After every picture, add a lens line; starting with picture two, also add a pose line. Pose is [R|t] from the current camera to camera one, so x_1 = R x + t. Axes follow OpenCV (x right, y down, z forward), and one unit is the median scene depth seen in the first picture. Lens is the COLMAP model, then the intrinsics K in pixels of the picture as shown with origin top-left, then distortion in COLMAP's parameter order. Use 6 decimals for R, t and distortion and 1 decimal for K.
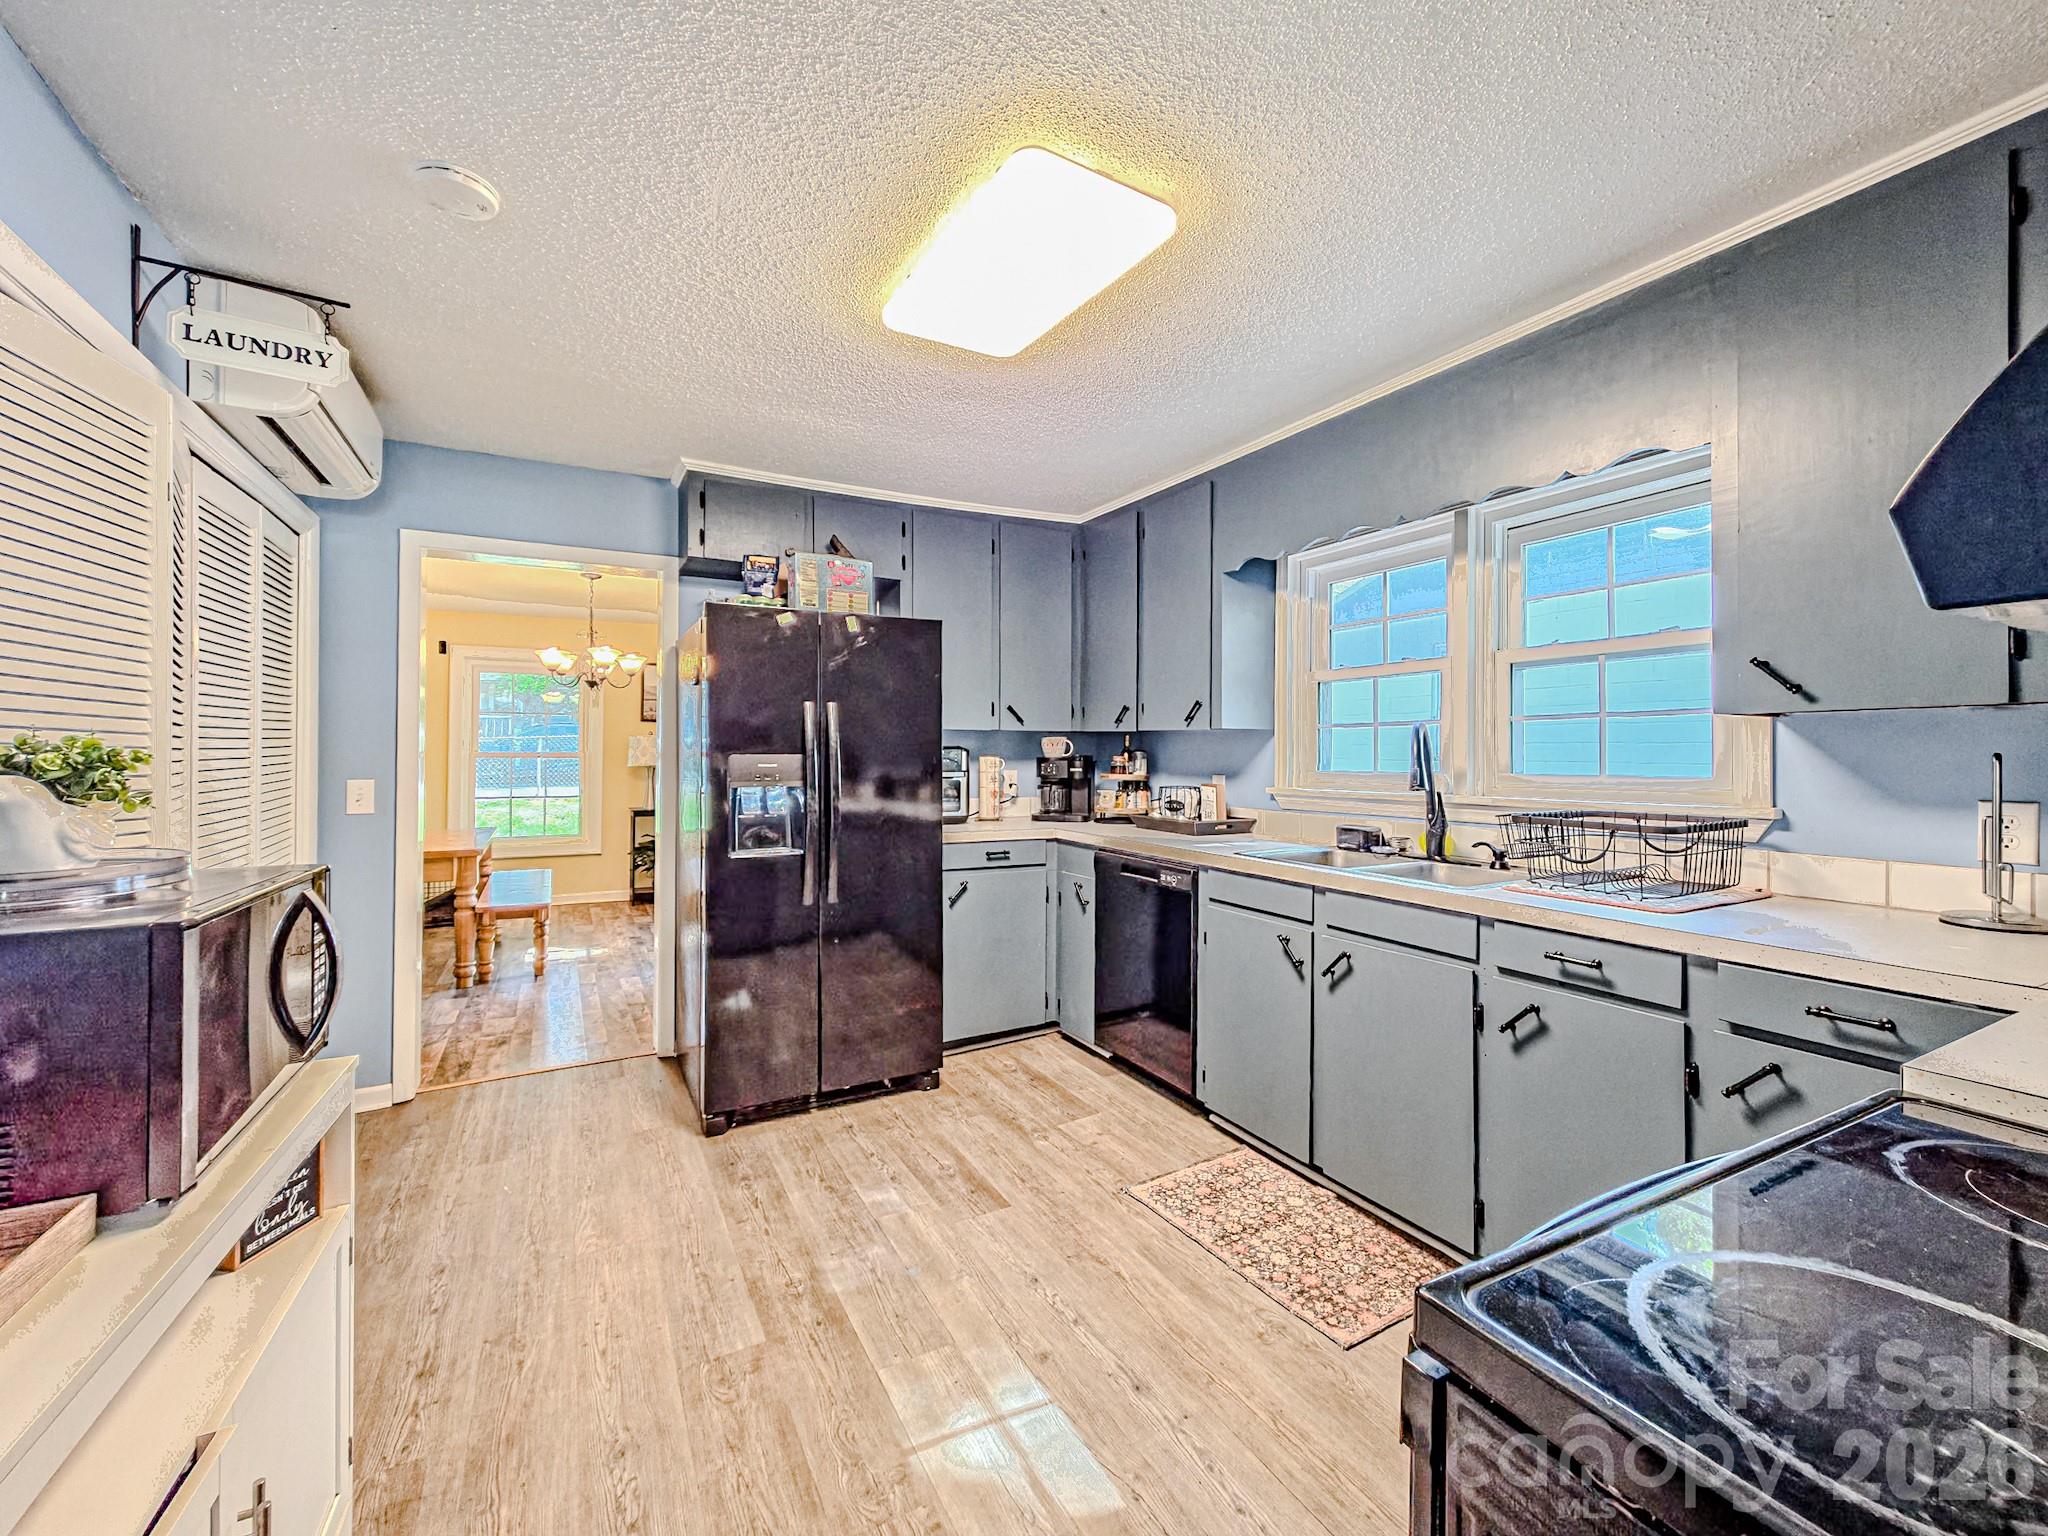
lens RADIAL K [[823.8, 0, 1015.7], [0, 823.8, 750.5], [0, 0, 1]] dist [-0.010614, 0.000318]
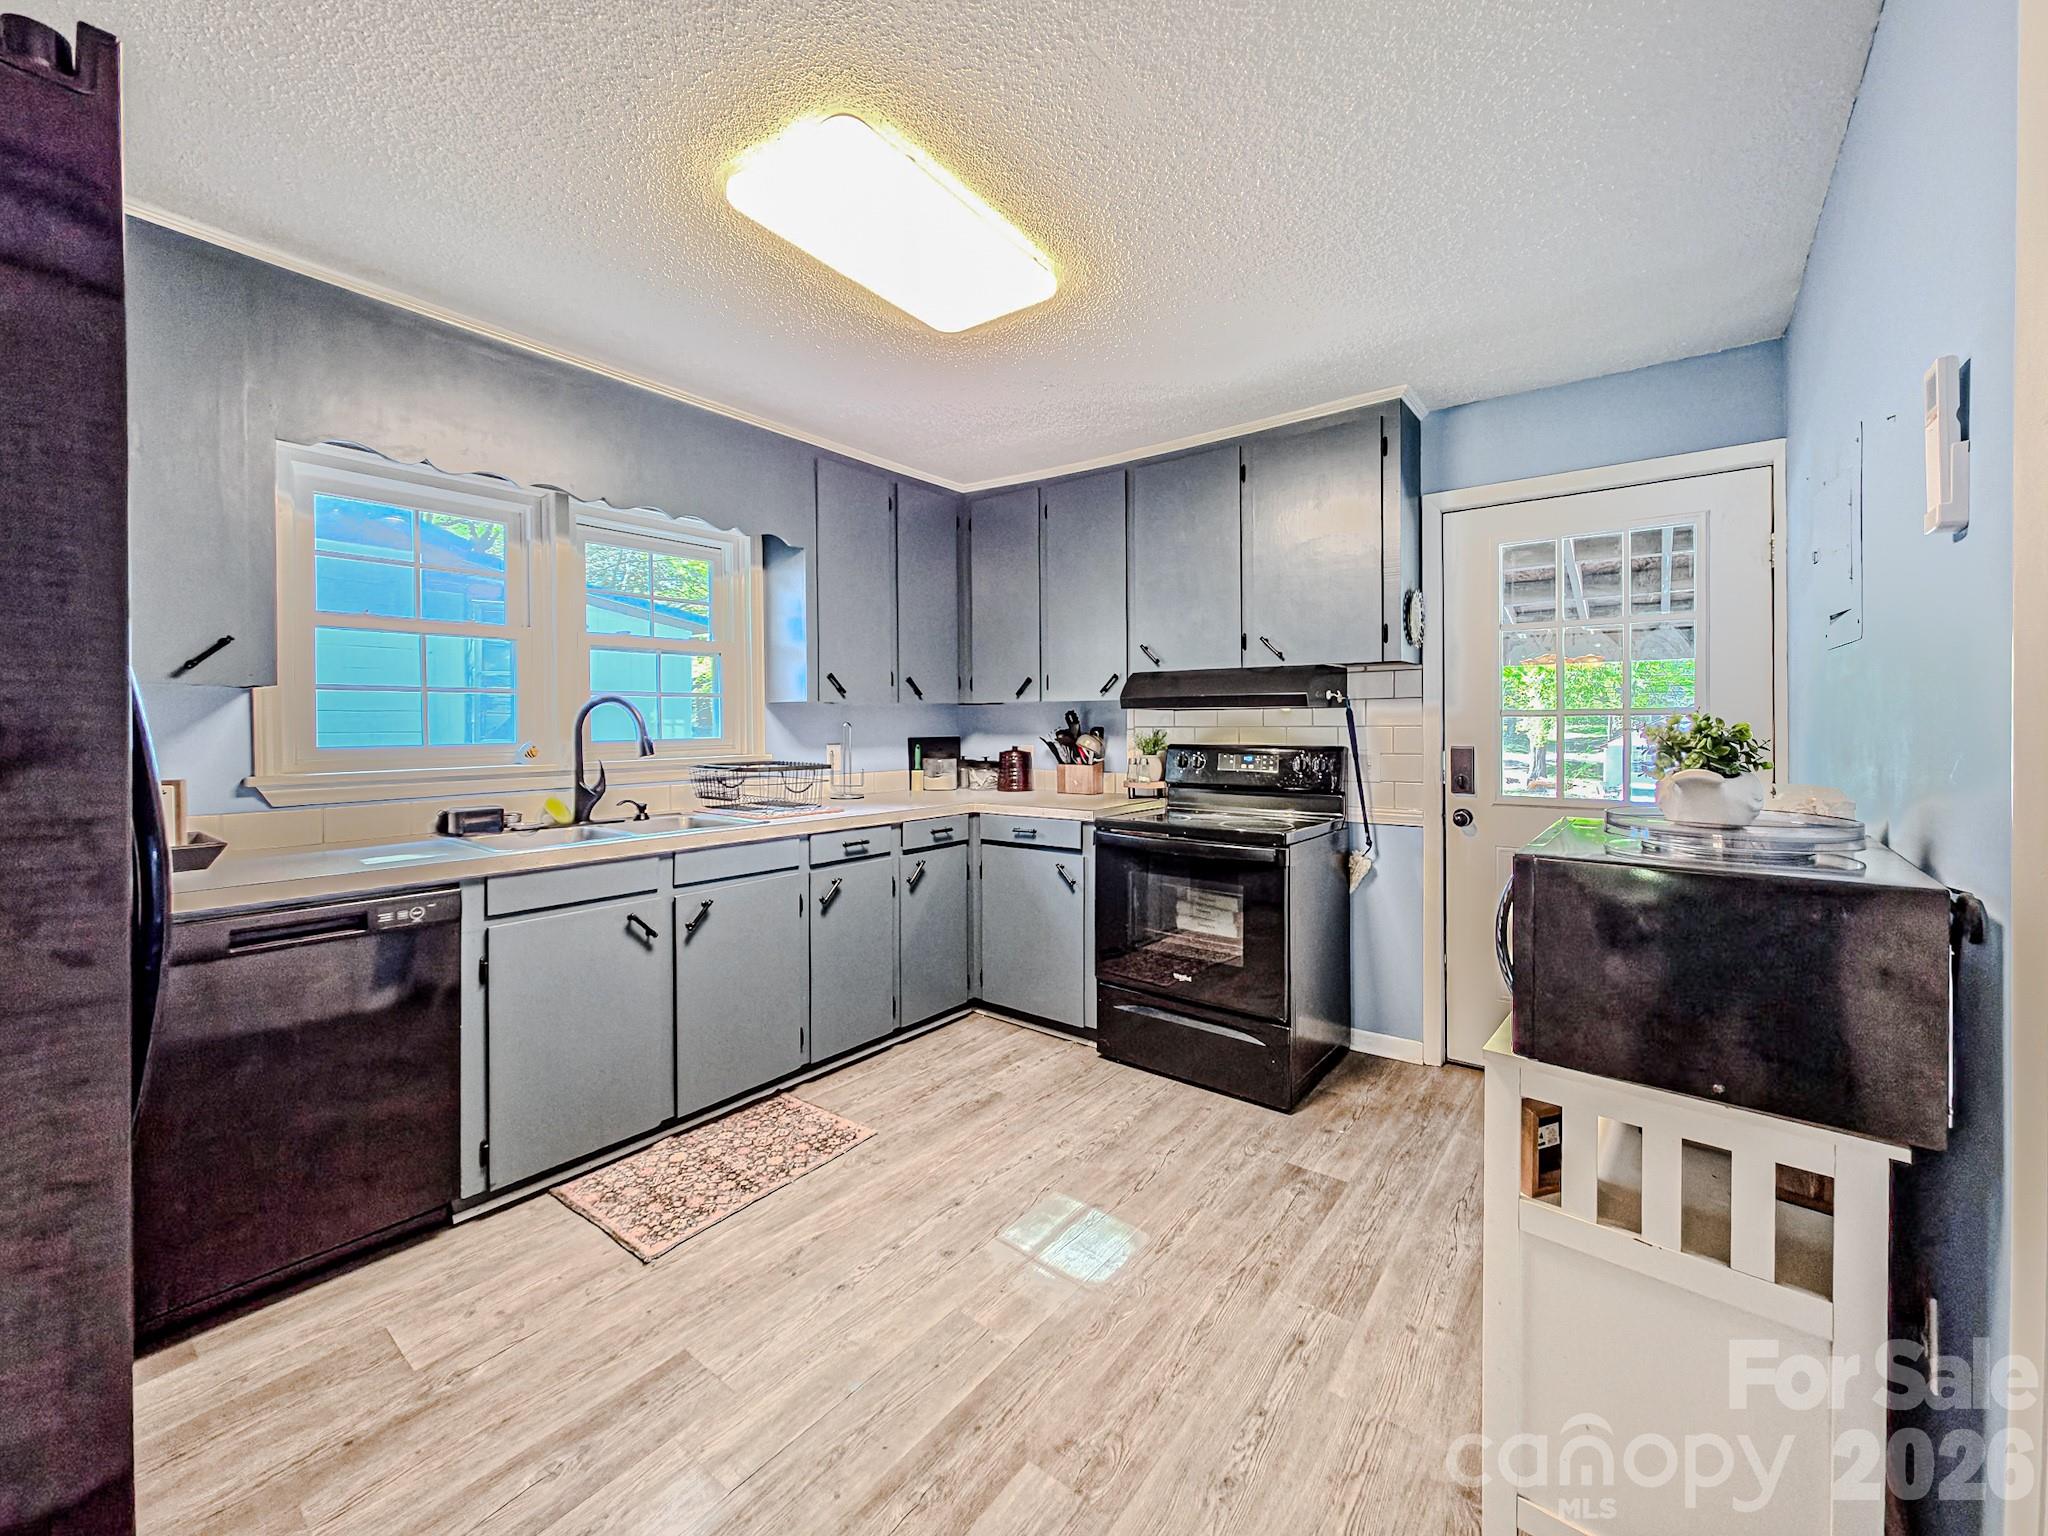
lens RADIAL K [[823.8, 0, 1060.0], [0, 823.8, 734.4], [0, 0, 1]] dist [-0.010614, 0.000318]
pose [[-0.430690, -0.016799, 0.902344, -0.825382], [-0.004718, 0.999855, 0.016362, -0.002537], [-0.902488, 0.002789, -0.430707, 1.055493]]
